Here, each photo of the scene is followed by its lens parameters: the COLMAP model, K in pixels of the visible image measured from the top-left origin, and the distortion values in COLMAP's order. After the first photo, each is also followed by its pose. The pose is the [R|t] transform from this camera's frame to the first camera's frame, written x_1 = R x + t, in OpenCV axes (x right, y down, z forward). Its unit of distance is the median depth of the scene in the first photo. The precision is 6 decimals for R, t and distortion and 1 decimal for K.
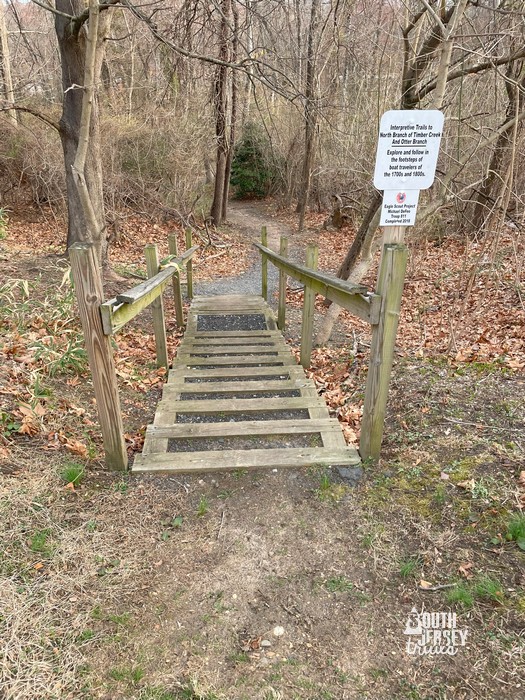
lens RADIAL K [[458.4, 0, 259.8], [0, 458.4, 353.2], [0, 0, 1]] dist [0.012079, -0.002037]
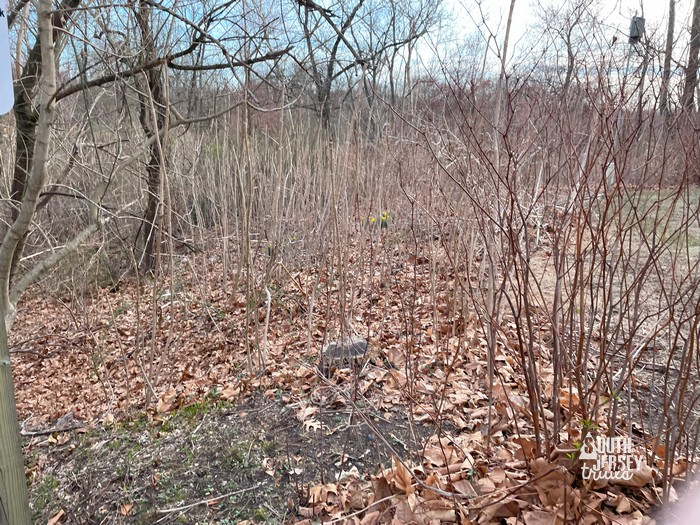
lens RADIAL K [[458.4, 0, 348.0], [0, 458.4, 263.1], [0, 0, 1]] dist [0.012079, -0.002037]
pose [[0.672877, -0.101005, 0.732826, 0.097542], [0.314638, 0.935640, -0.159940, 0.003983], [-0.669507, 0.338195, 0.661351, 0.192133]]
